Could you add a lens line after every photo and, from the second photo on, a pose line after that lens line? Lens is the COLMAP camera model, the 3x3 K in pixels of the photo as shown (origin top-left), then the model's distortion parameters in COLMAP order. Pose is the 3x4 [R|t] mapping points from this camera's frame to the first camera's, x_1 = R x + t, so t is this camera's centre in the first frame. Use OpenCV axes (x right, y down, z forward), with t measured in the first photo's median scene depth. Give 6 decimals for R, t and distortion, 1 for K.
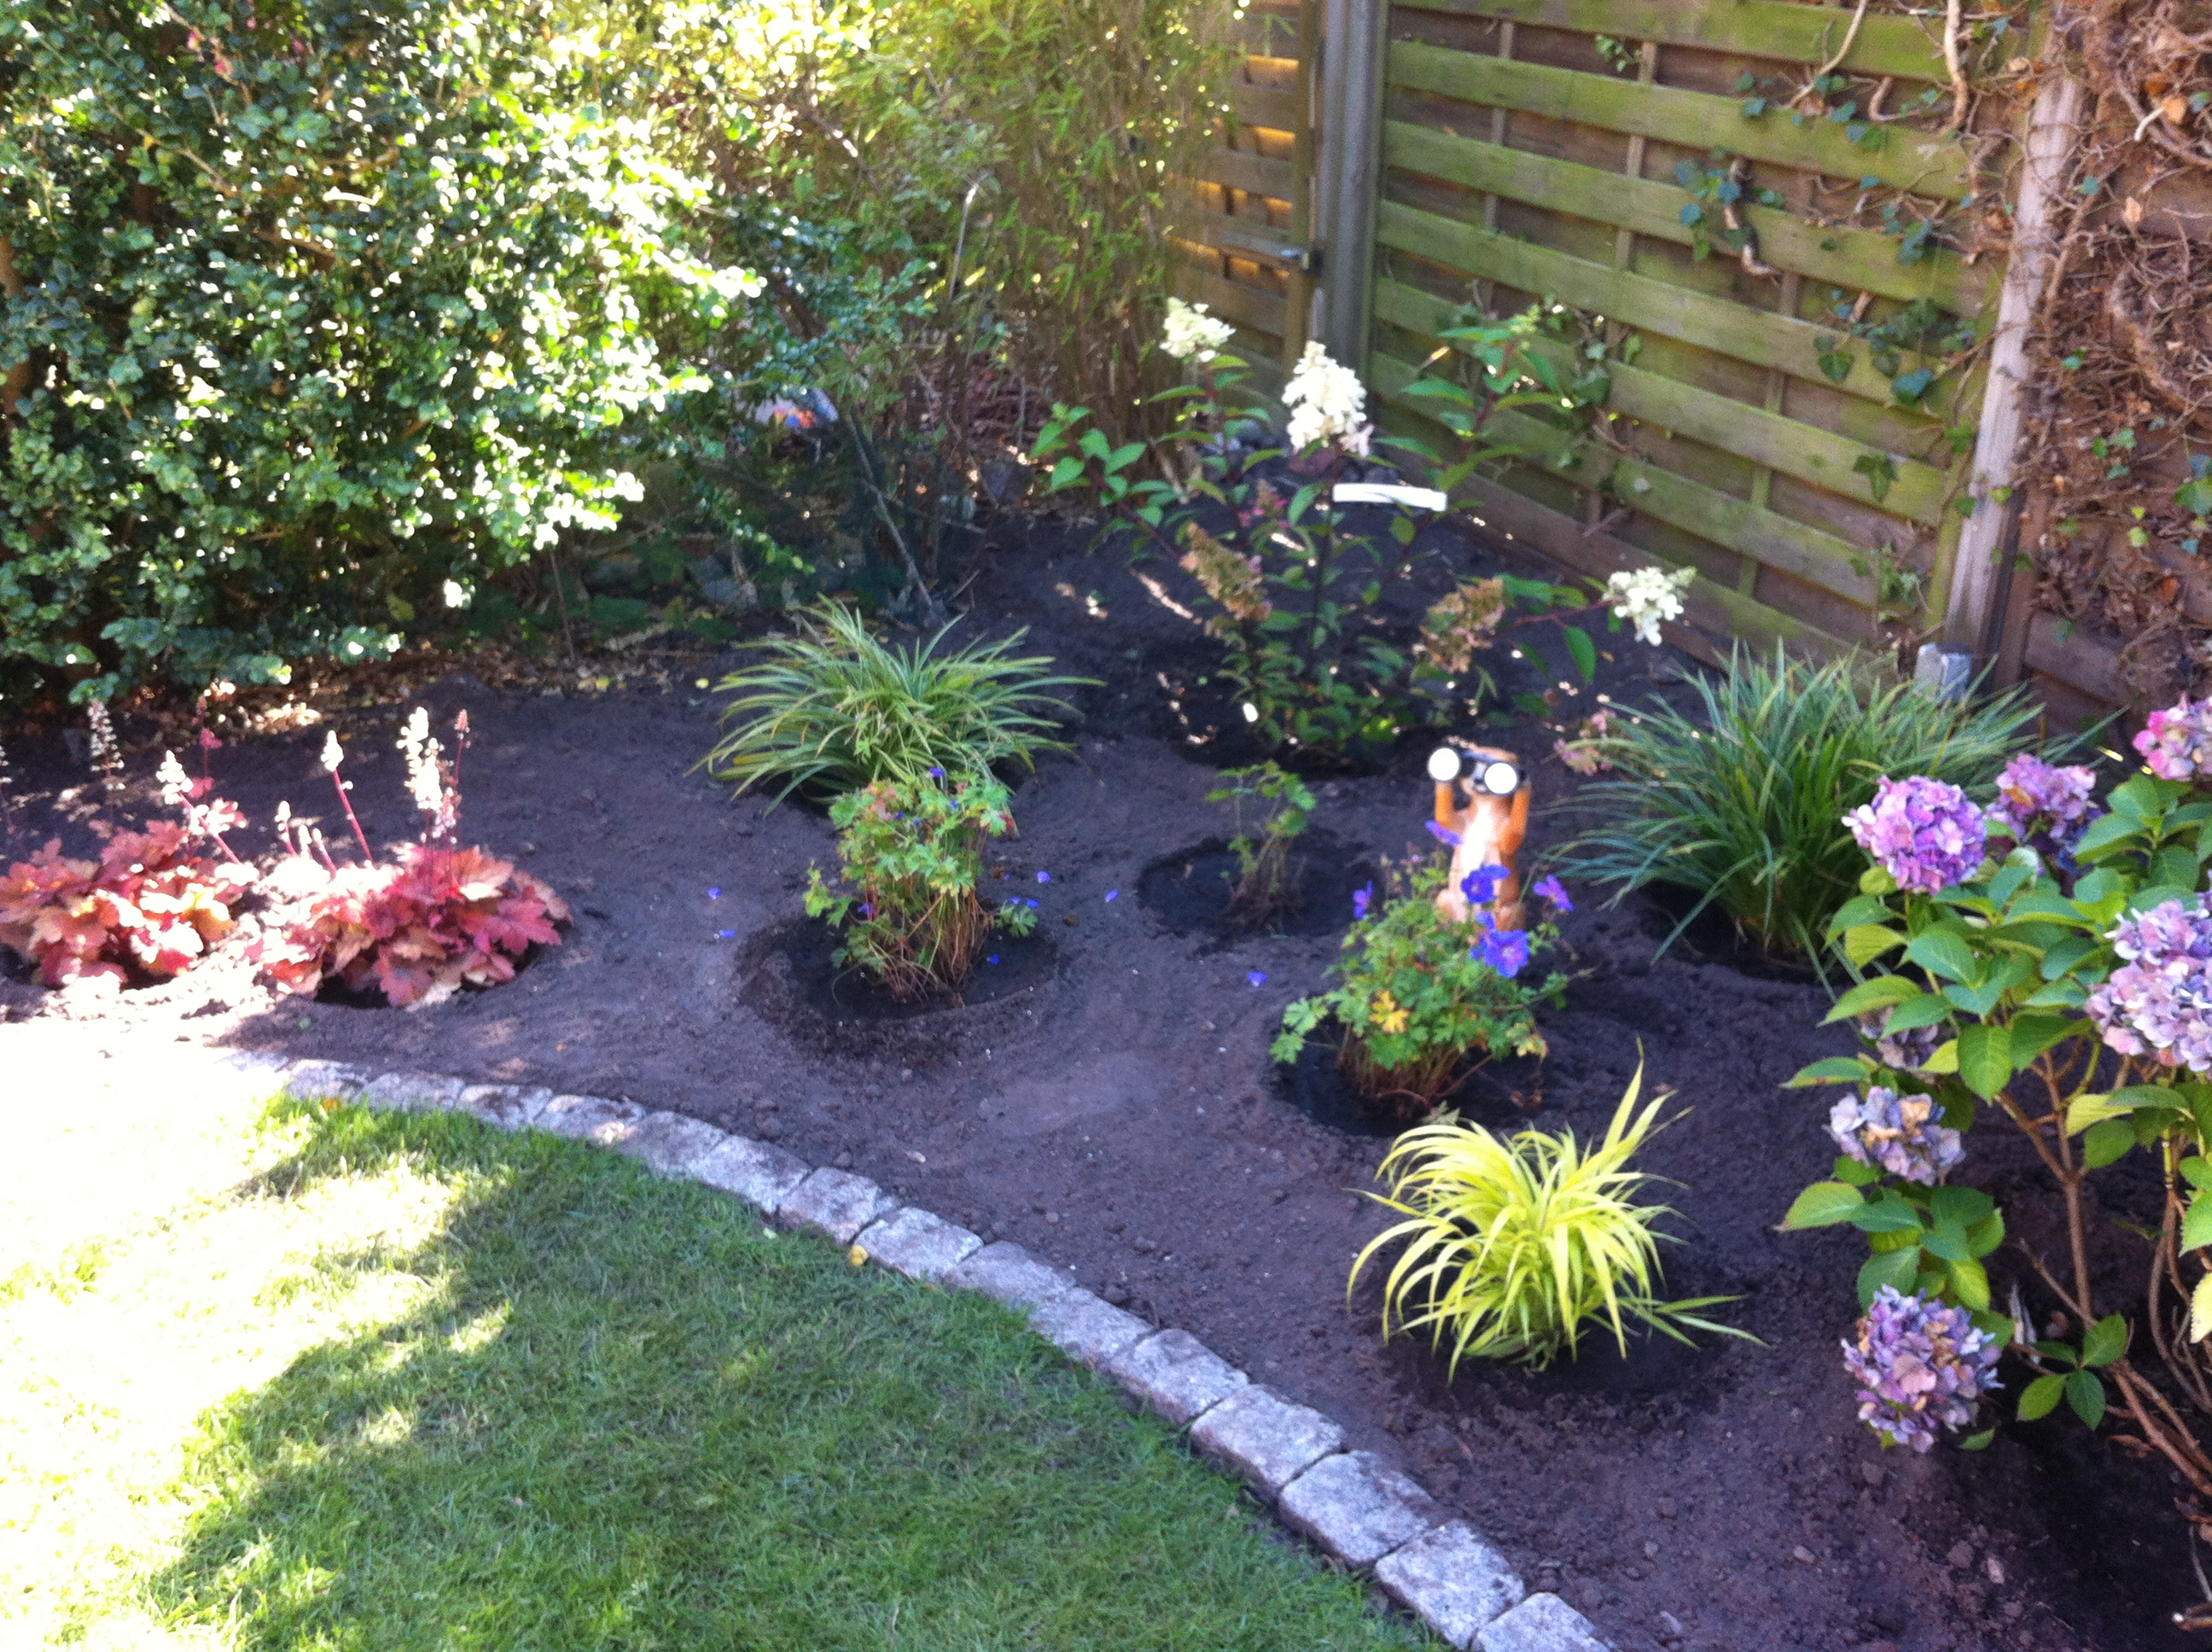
lens RADIAL K [[2245.9, 0, 1118.0], [0, 2245.9, 836.0], [0, 0, 1]] dist [0.126602, -0.386303]
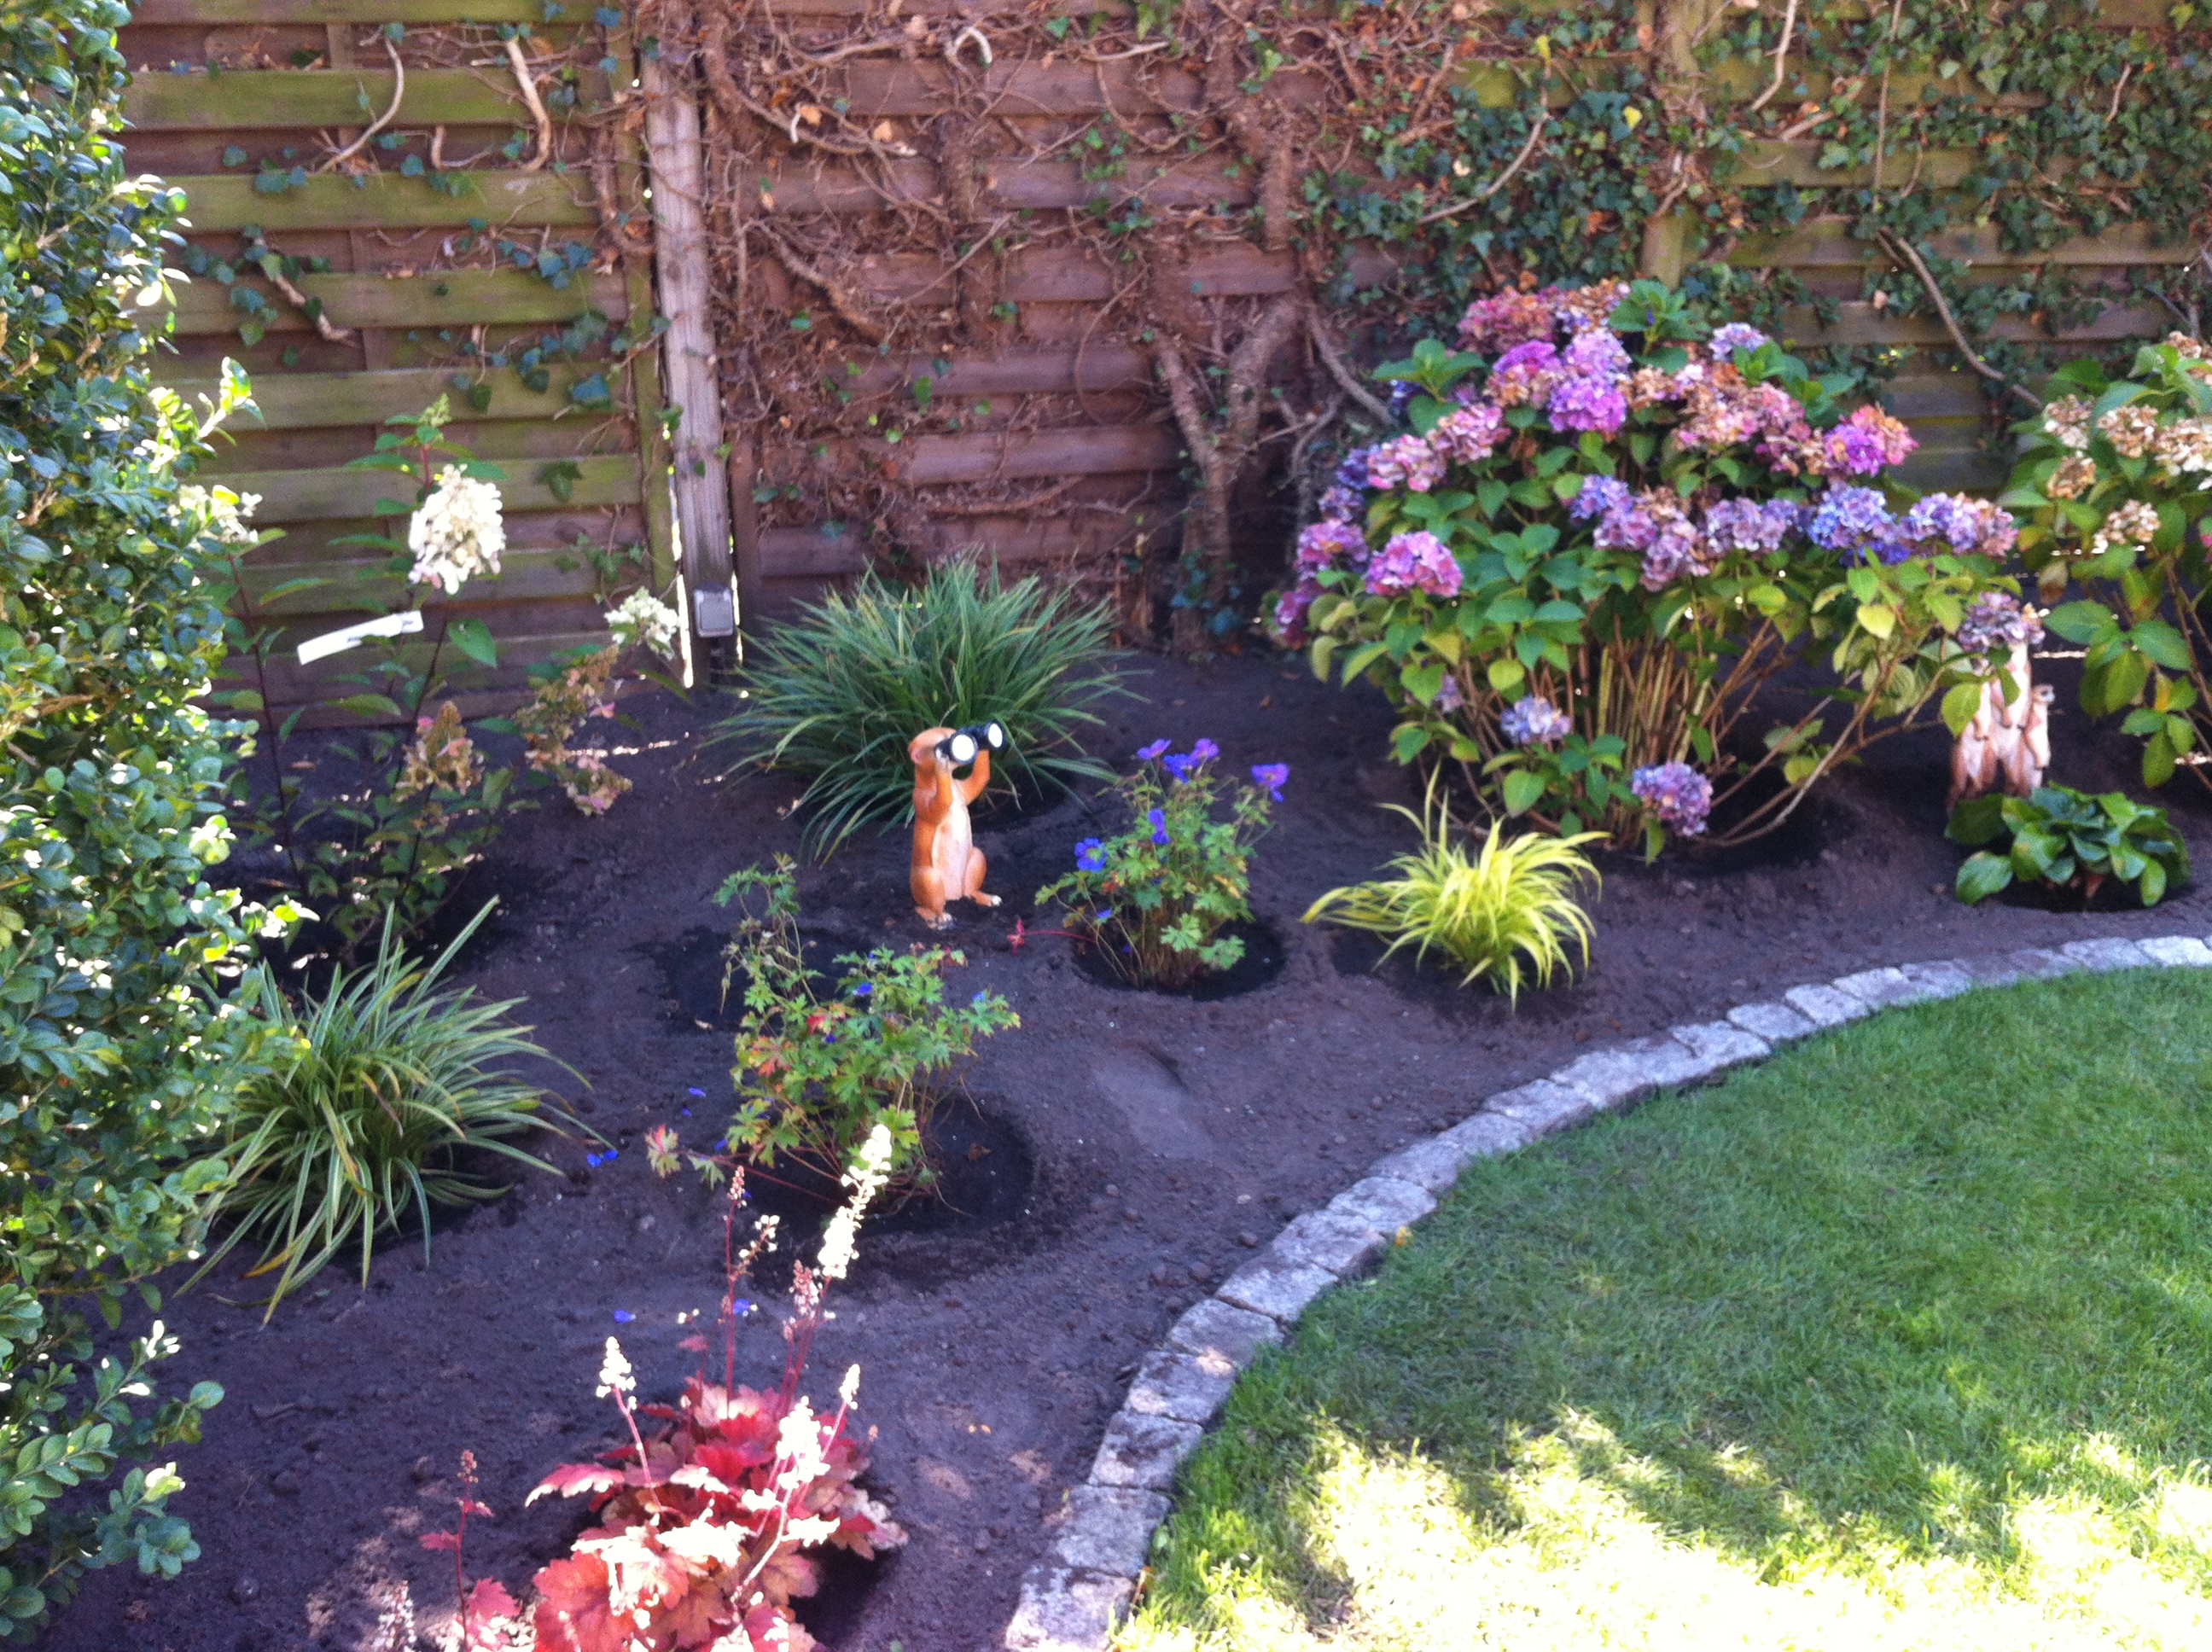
lens RADIAL K [[2255.2, 0, 1164.3], [0, 2255.2, 775.9], [0, 0, 1]] dist [0.208865, -0.604401]
pose [[0.075479, -0.370908, 0.925597, -0.869700], [0.391247, 0.864824, 0.314650, -0.324876], [-0.917185, 0.338388, 0.210393, 0.661689]]
